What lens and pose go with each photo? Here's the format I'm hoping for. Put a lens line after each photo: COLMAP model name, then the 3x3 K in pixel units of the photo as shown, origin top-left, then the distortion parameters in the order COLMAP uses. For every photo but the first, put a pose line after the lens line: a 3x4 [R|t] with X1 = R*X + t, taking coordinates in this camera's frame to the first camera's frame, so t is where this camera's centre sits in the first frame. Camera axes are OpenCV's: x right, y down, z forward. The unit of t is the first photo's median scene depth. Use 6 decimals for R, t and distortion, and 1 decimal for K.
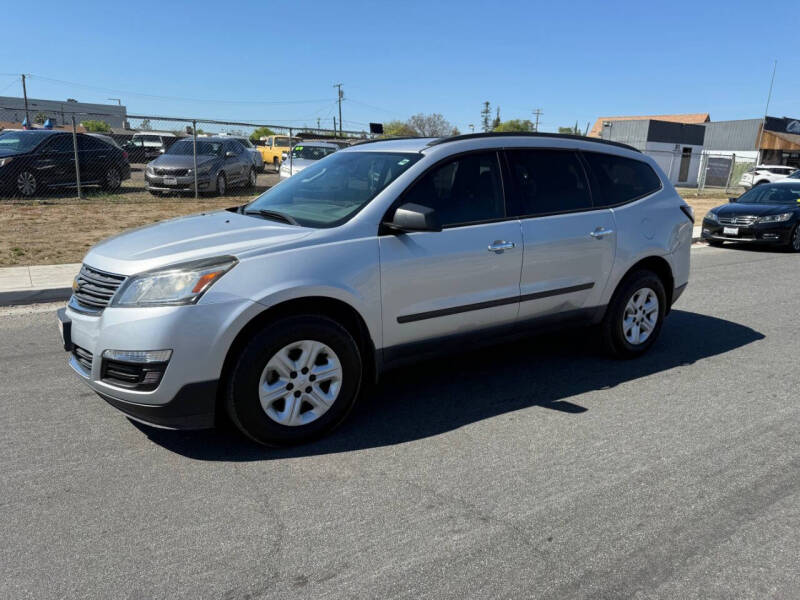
lens RADIAL K [[572.4, 0, 400.0], [0, 572.4, 300.0], [0, 0, 1]] dist [0.042239, -0.053121]
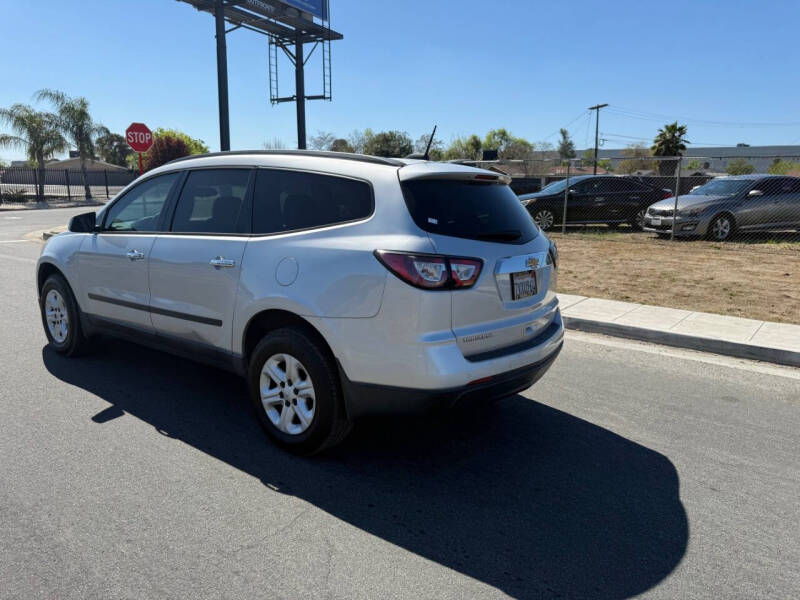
lens RADIAL K [[572.4, 0, 400.0], [0, 572.4, 300.0], [0, 0, 1]] dist [0.042239, -0.053121]
pose [[0.316327, 0.153439, -0.936159, 1.254597], [-0.229428, 0.969912, 0.081447, -0.196162], [0.920489, 0.189017, 0.342012, 0.985176]]
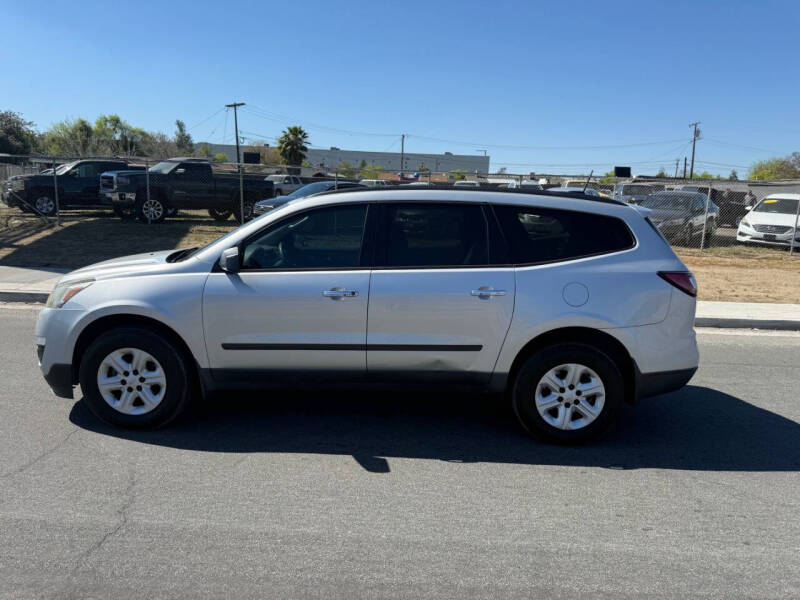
lens RADIAL K [[574.0, 0, 400.0], [0, 574.0, 300.0], [0, 0, 1]] dist [0.028630, -0.035444]
pose [[0.827829, 0.098963, -0.552182, 0.752562], [-0.138845, 0.989836, -0.030756, -0.058033], [0.543526, 0.102128, 0.833156, 0.174322]]
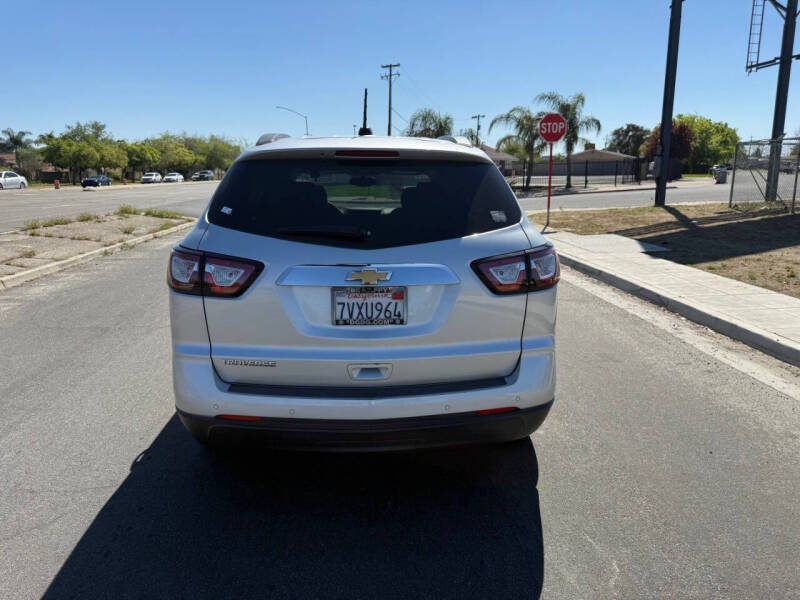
lens RADIAL K [[574.0, 0, 400.0], [0, 574.0, 300.0], [0, 0, 1]] dist [0.028630, -0.035444]
pose [[-0.505434, 0.155063, -0.848818, 1.009304], [-0.209909, 0.932072, 0.295264, -0.370048], [0.836943, 0.327411, -0.438552, 1.689024]]
